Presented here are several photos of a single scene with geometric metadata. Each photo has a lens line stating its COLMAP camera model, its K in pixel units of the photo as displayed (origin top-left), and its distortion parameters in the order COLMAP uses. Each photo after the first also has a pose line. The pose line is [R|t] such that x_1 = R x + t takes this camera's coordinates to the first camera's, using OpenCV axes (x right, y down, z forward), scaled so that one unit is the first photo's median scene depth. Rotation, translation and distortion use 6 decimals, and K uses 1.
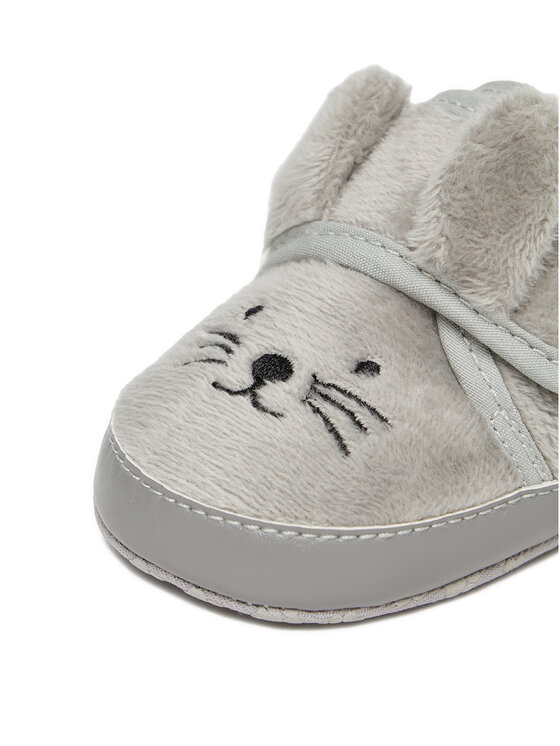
lens RADIAL K [[1850.8, 0, 280.0], [0, 1850.8, 373.0], [0, 0, 1]] dist [-0.264826, -0.353779]
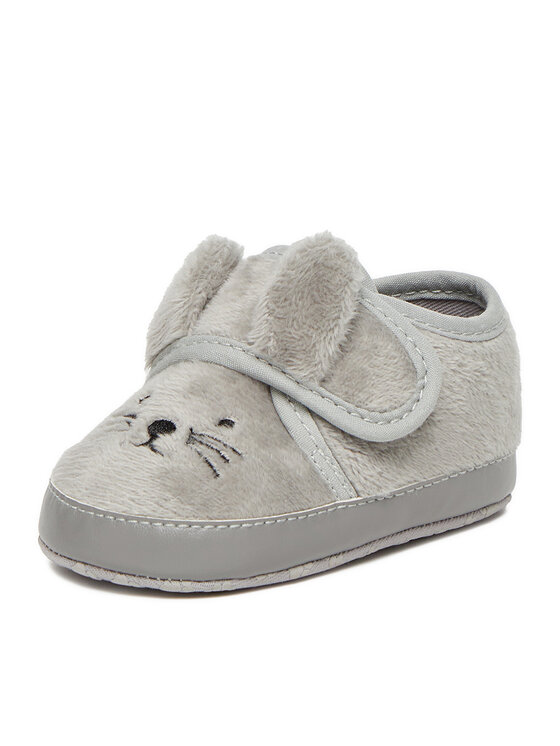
lens RADIAL K [[2189.9, 0, 280.0], [0, 2189.9, 373.0], [0, 0, 1]] dist [-1.277918, 0.039412]
pose [[0.993338, -0.046868, 0.105278, -0.091426], [0.065715, 0.980841, -0.183392, 0.278738], [-0.094666, 0.189088, 0.977386, -0.714022]]
